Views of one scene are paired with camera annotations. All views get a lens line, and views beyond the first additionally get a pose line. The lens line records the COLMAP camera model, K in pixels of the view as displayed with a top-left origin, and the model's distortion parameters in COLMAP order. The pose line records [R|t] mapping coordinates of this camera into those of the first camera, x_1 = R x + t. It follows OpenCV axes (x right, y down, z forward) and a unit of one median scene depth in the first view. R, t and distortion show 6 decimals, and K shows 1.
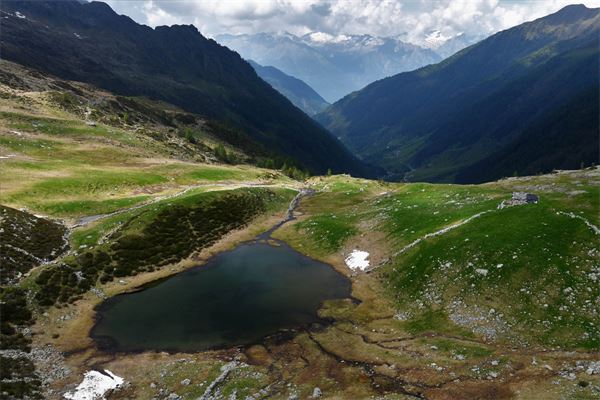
lens RADIAL K [[510.8, 0, 300.1], [0, 510.8, 225.0], [0, 0, 1]] dist [-0.001613, 0.007707]
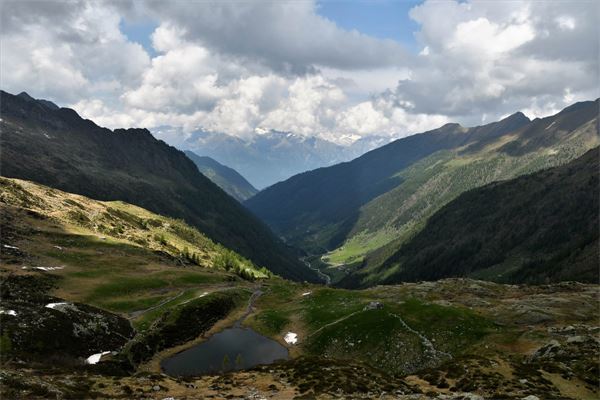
lens RADIAL K [[510.8, 0, 300.1], [0, 510.8, 225.0], [0, 0, 1]] dist [-0.001613, 0.007707]
pose [[0.987753, 0.030361, 0.153042, -0.144968], [-0.010557, 0.991642, -0.128588, -0.096406], [-0.155667, 0.125398, 0.979818, -0.848692]]
